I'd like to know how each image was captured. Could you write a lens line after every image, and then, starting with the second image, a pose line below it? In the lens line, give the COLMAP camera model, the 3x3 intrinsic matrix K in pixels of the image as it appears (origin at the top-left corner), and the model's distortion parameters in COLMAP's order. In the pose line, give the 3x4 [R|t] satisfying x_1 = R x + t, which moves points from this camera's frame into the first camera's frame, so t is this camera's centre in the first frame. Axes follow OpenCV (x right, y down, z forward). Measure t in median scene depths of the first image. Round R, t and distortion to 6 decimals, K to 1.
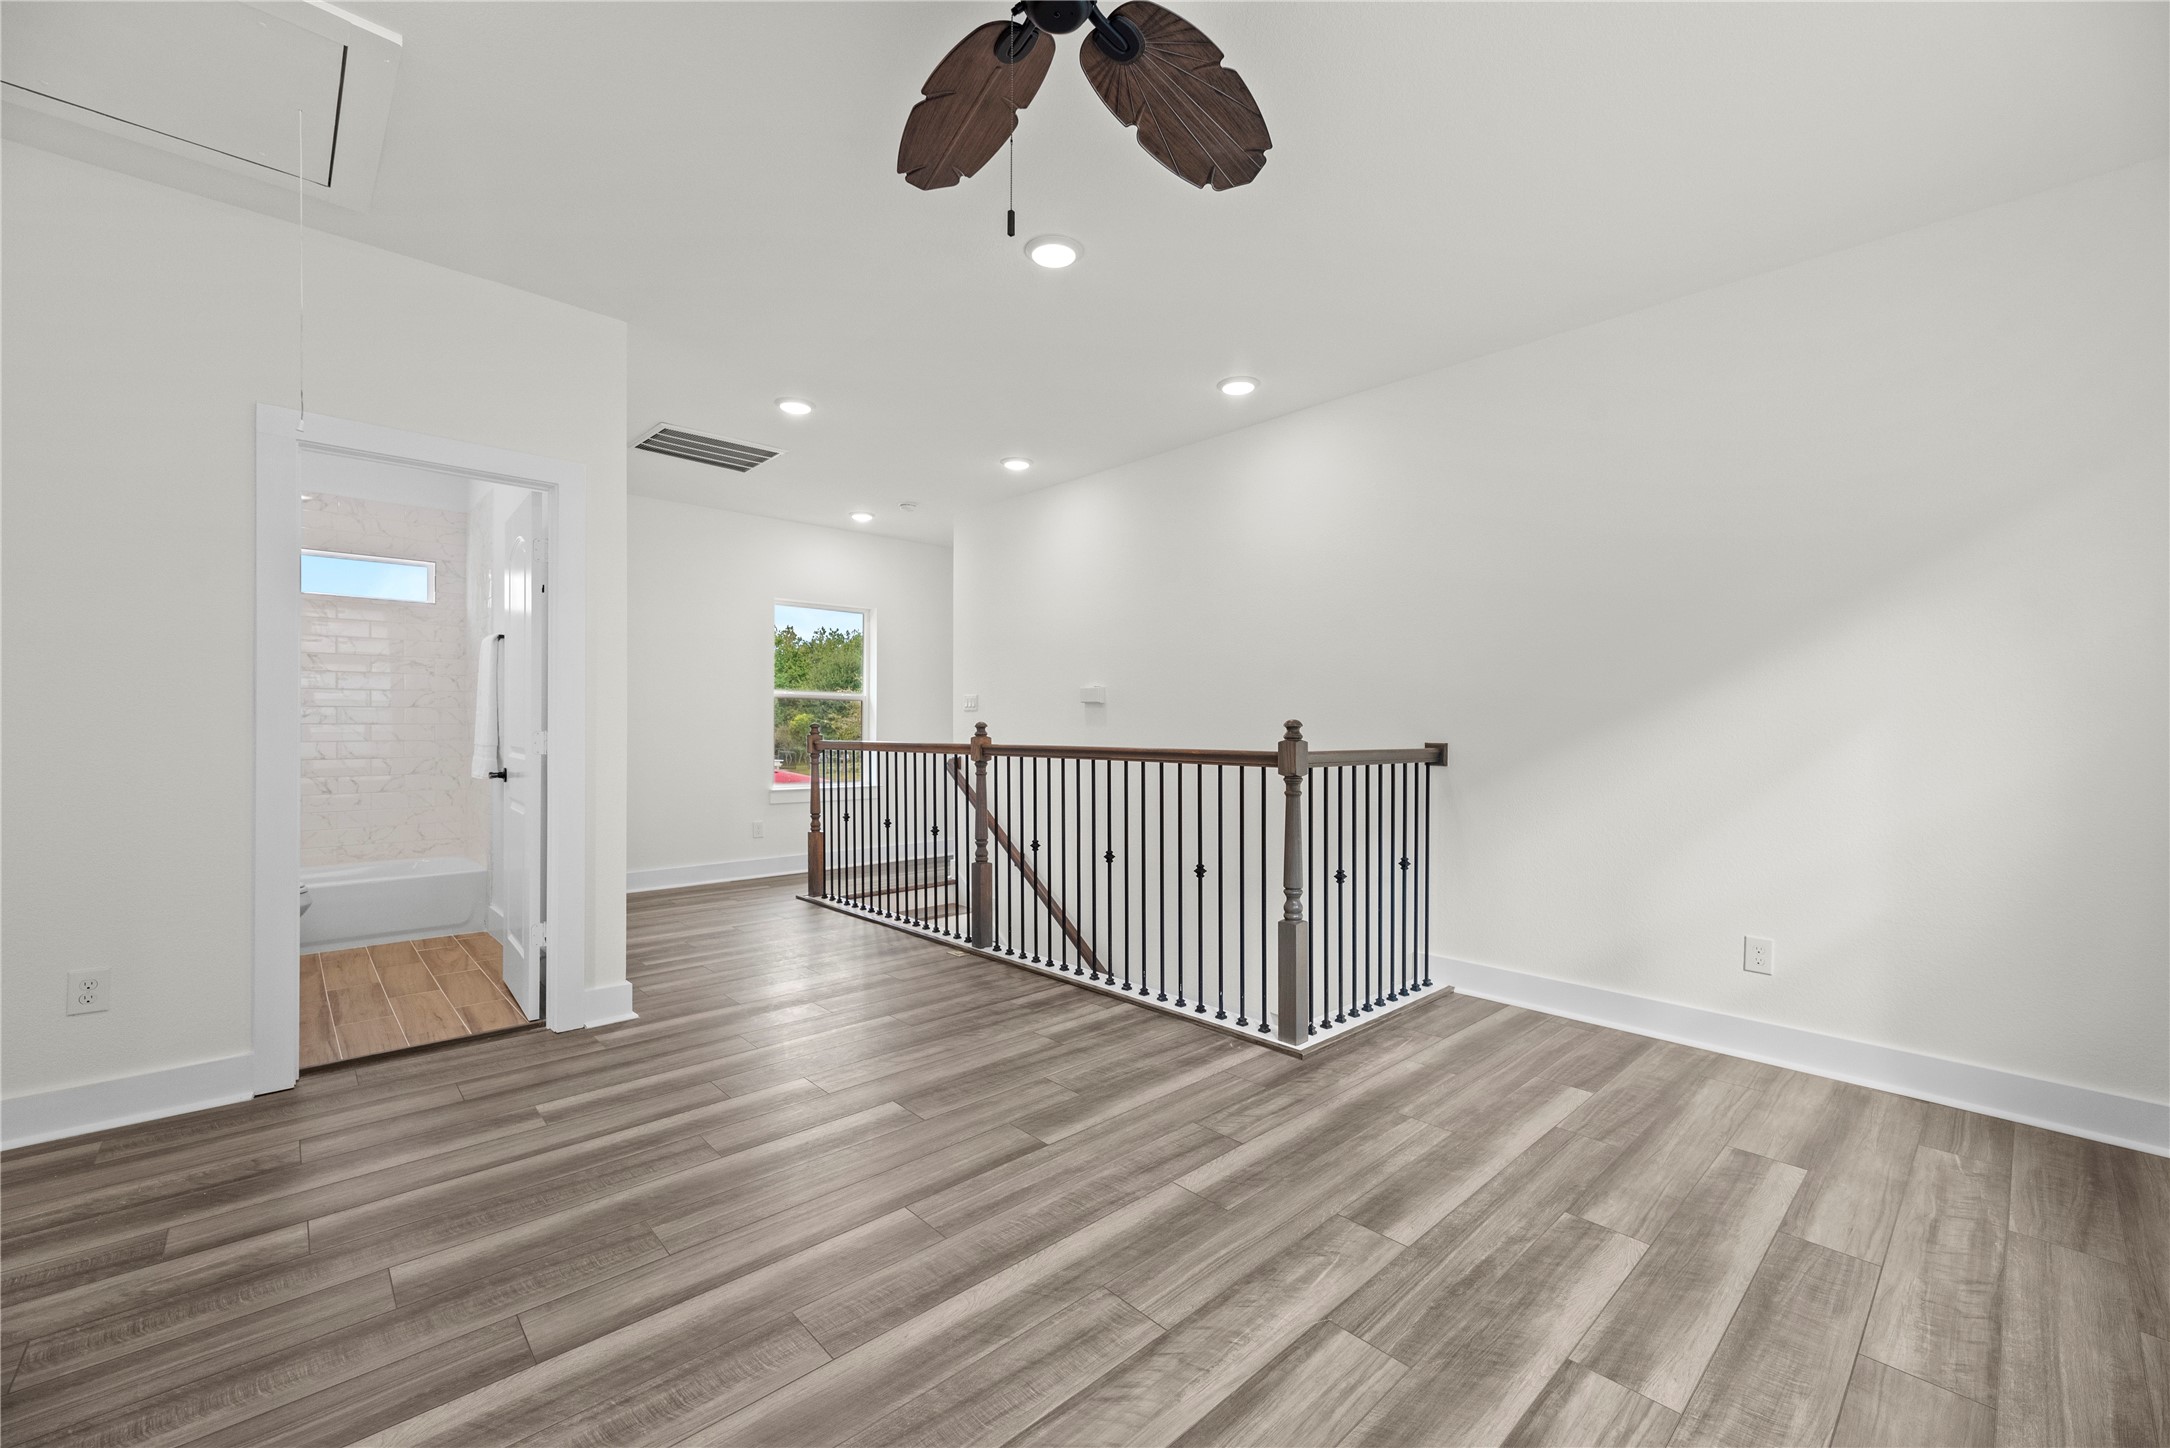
lens RADIAL K [[875.9, 0, 1090.6], [0, 875.9, 725.8], [0, 0, 1]] dist [-0.000264, 0.000304]
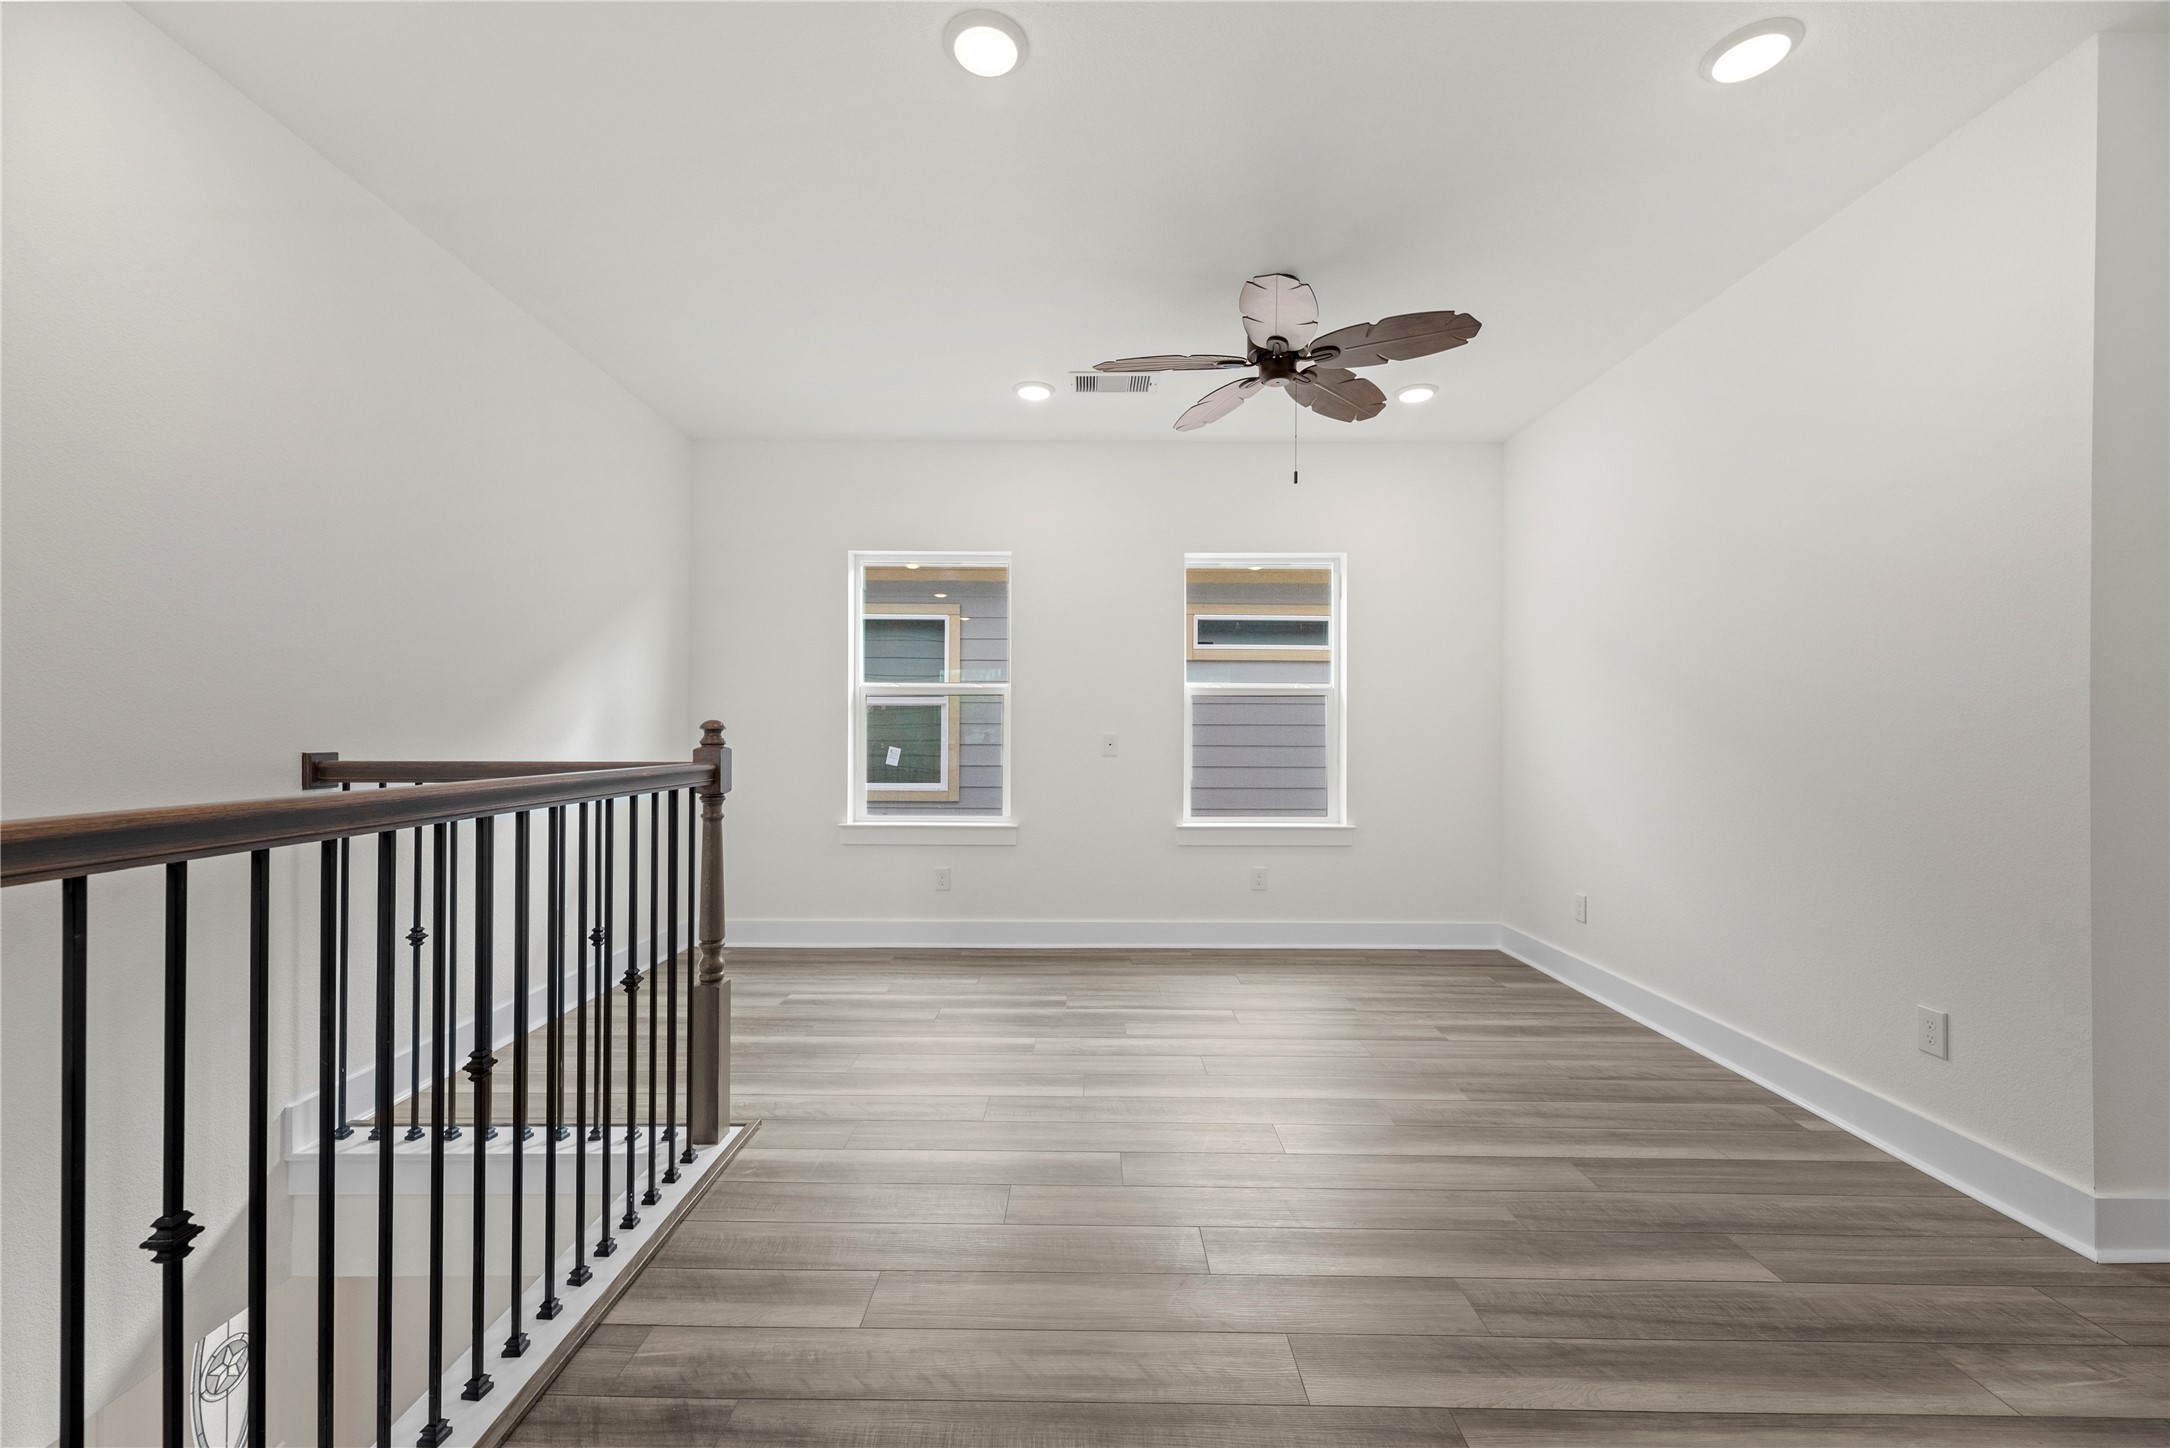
lens RADIAL K [[871.0, 0, 1084.3], [0, 871.0, 720.5], [0, 0, 1]] dist [0.000473, -0.000122]
pose [[-0.728326, 0.002911, 0.685225, -0.611991], [-0.006377, 0.999919, -0.011026, -0.000290], [-0.685202, -0.012401, -0.728248, 1.540940]]
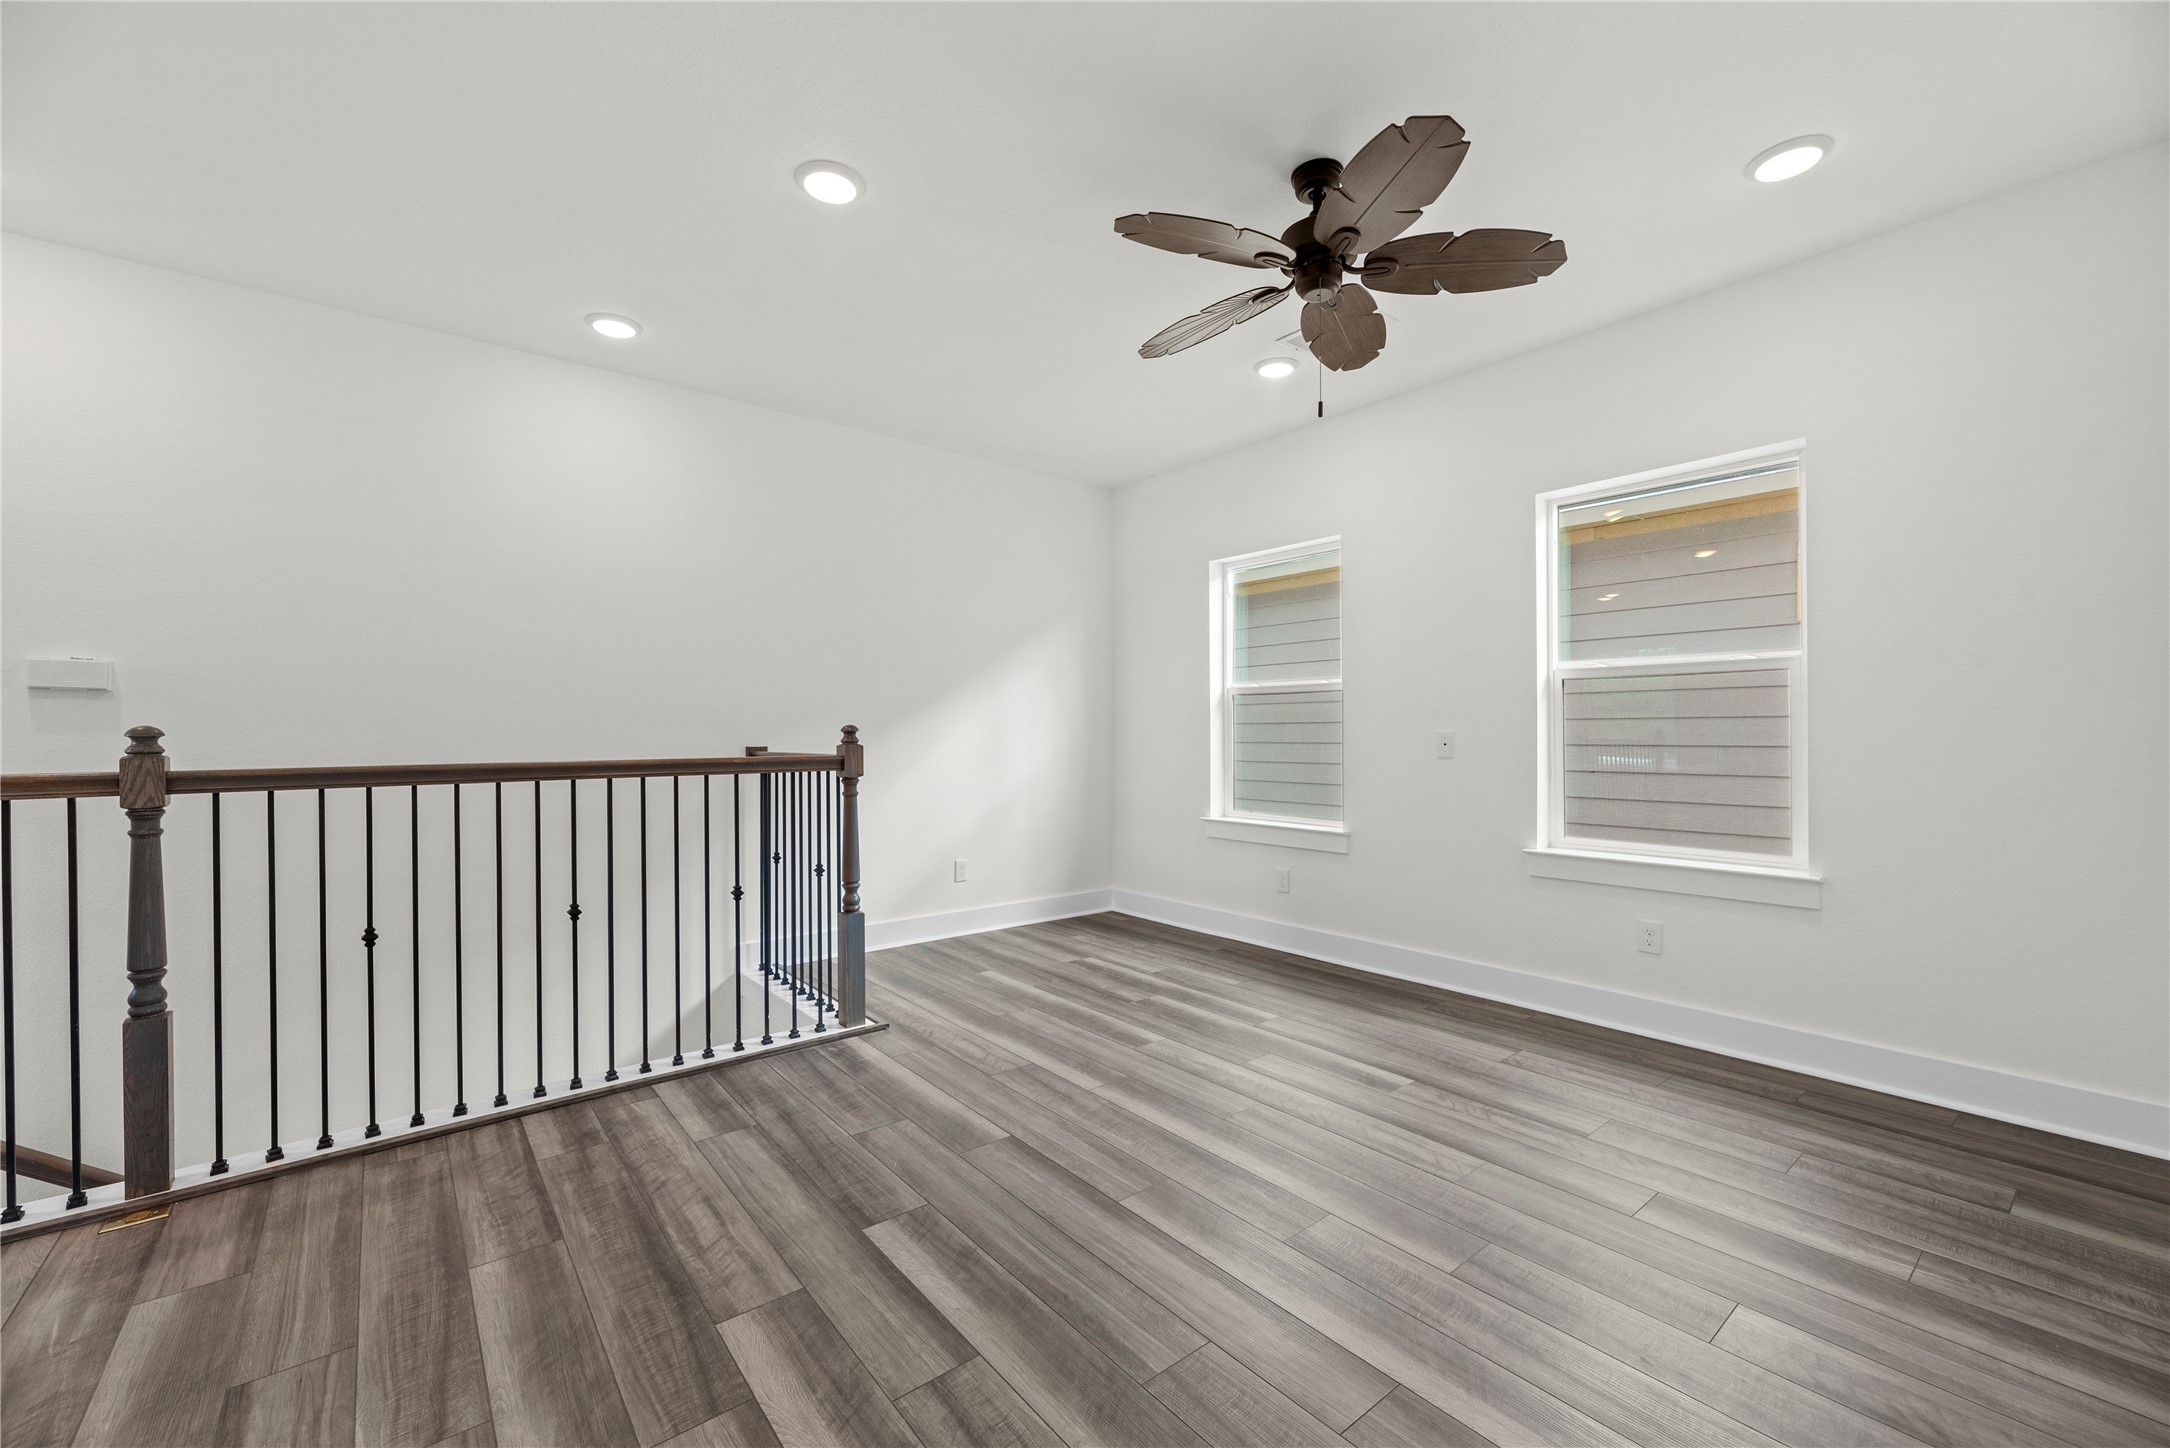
lens RADIAL K [[871.0, 0, 1084.3], [0, 871.0, 720.5], [0, 0, 1]] dist [0.000473, -0.000122]
pose [[0.068003, 0.009773, 0.997637, -0.941960], [0.004918, 0.999937, -0.010131, -0.000056], [-0.997673, 0.005595, 0.067951, 0.740049]]
